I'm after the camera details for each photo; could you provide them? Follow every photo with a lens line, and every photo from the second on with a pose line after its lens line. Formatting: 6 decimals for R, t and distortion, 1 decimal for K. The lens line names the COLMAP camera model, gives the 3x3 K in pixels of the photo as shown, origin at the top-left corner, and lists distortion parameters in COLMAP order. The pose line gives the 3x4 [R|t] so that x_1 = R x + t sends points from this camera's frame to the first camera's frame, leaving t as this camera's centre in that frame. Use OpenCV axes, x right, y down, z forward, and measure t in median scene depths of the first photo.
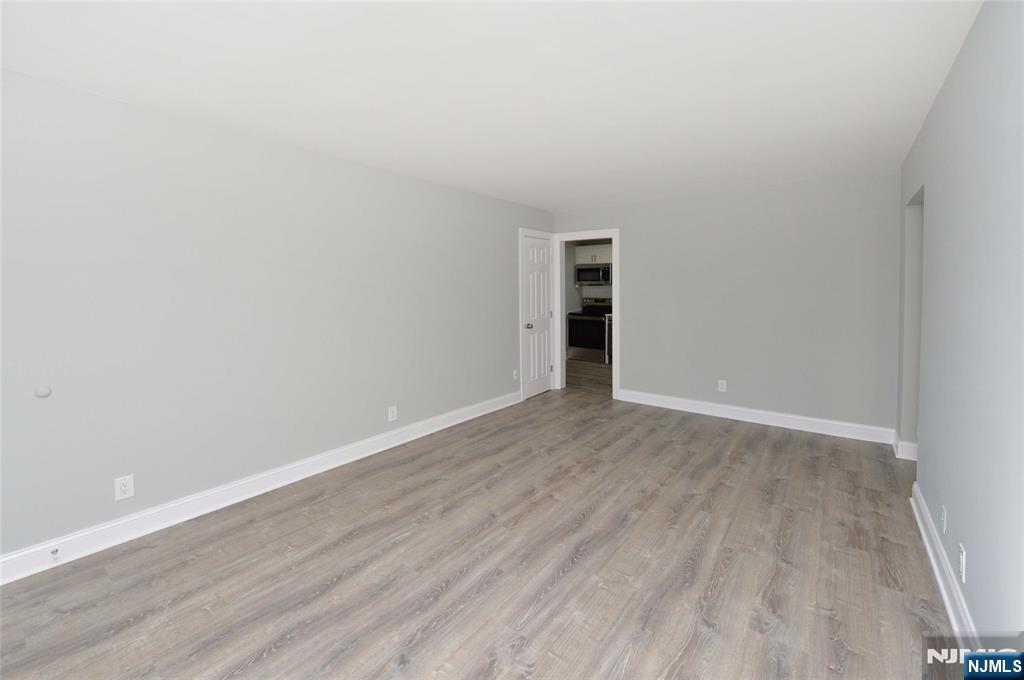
lens RADIAL K [[426.3, 0, 513.0], [0, 426.3, 341.3], [0, 0, 1]] dist [-0.005193, -0.000645]
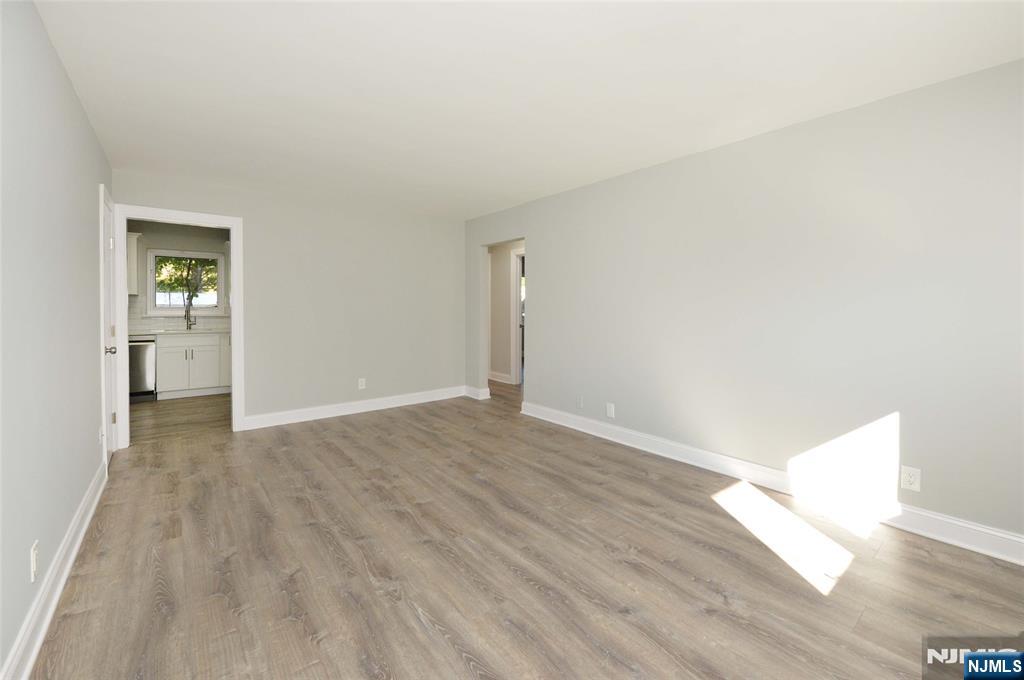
lens RADIAL K [[426.3, 0, 527.6], [0, 426.3, 310.4], [0, 0, 1]] dist [-0.005193, -0.000645]
pose [[0.215510, -0.008530, 0.976464, -0.809950], [0.121263, 0.992456, -0.018093, -0.016668], [-0.968943, 0.122308, 0.214918, 0.537167]]
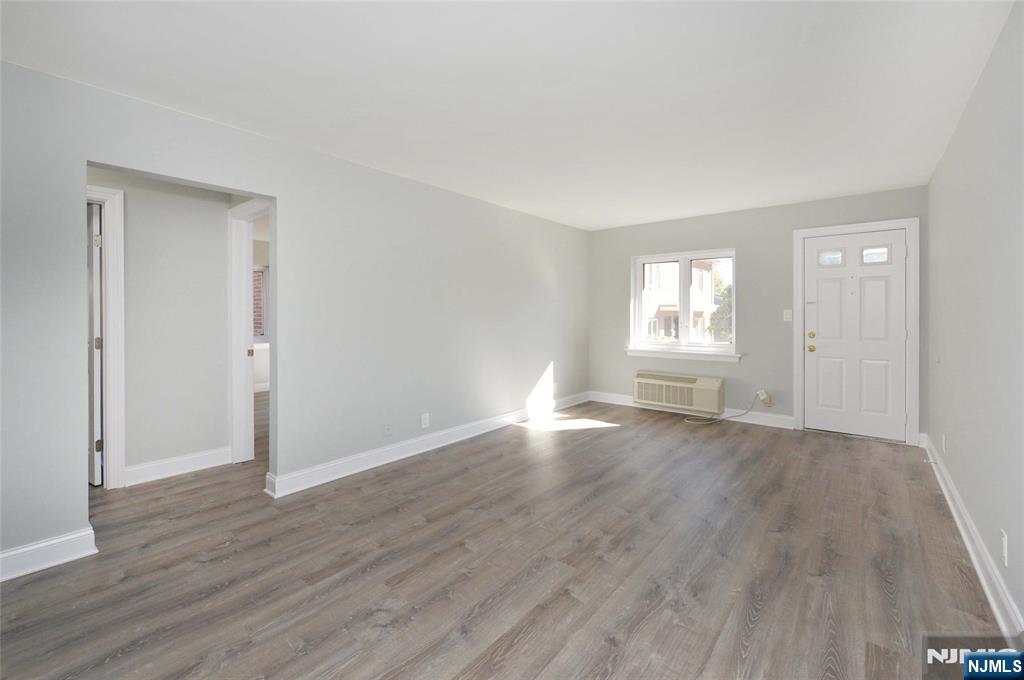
lens RADIAL K [[426.3, 0, 520.2], [0, 426.3, 317.7], [0, 0, 1]] dist [-0.005193, -0.000645]
pose [[-0.999731, 0.003719, 0.022909, 0.319855], [0.006716, 0.991209, 0.132138, -0.193563], [-0.022216, 0.132257, -0.990967, 1.964848]]
